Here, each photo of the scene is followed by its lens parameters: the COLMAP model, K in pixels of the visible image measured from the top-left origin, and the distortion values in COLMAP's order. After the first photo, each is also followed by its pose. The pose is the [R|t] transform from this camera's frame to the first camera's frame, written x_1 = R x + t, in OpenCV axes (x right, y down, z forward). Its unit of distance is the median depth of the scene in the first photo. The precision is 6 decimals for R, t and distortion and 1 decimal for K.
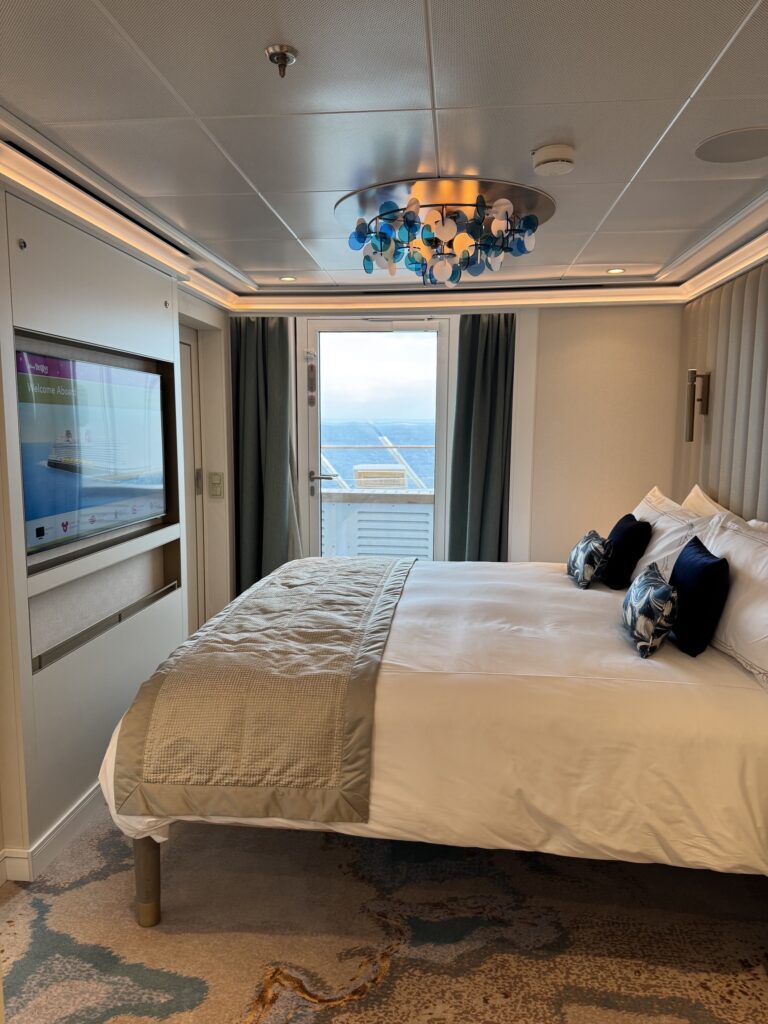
lens RADIAL K [[721.2, 0, 384.0], [0, 721.2, 512.0], [0, 0, 1]] dist [0.139264, -0.001102]
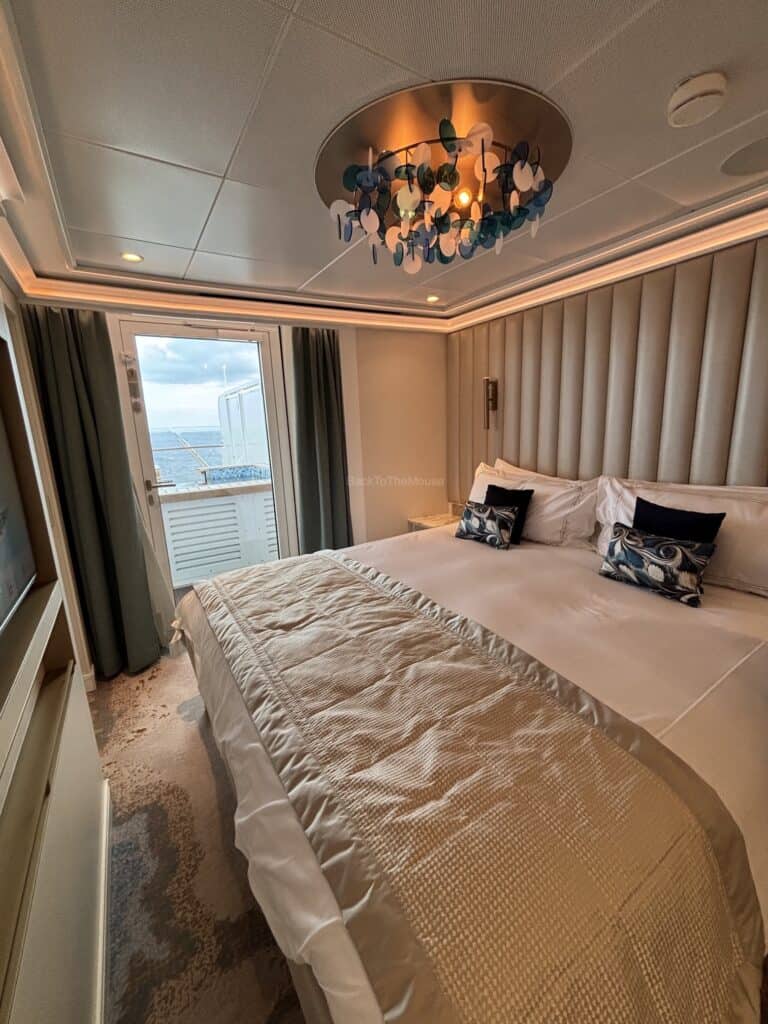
lens RADIAL K [[413.7, 0, 381.6], [0, 413.7, 509.6], [0, 0, 1]] dist [0.002247, -0.000092]
pose [[0.786799, -0.165439, 0.594624, -0.260241], [0.122733, 0.986104, 0.111959, -0.057698], [-0.604884, -0.015109, 0.796170, 0.497106]]
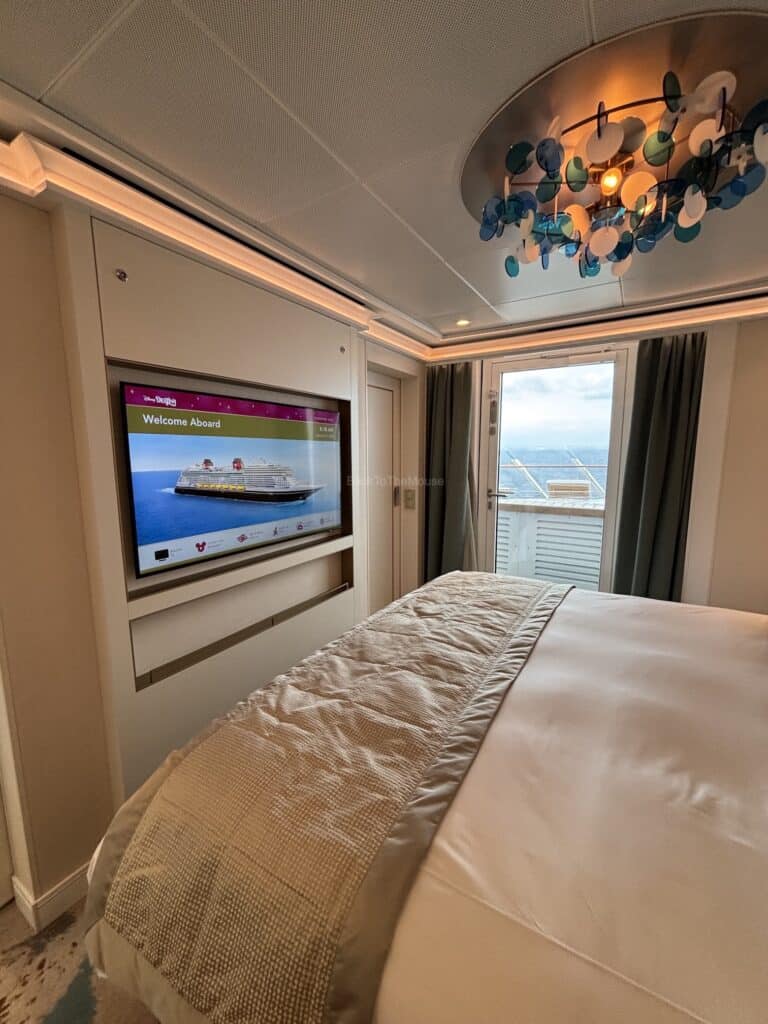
lens RADIAL K [[414.9, 0, 389.1], [0, 414.9, 509.3], [0, 0, 1]] dist [0.014726, -0.008514]
pose [[0.905016, 0.051349, -0.422266, 0.058134], [-0.043890, 0.998661, 0.027373, -0.047472], [0.423106, -0.006240, 0.906059, 0.408224]]
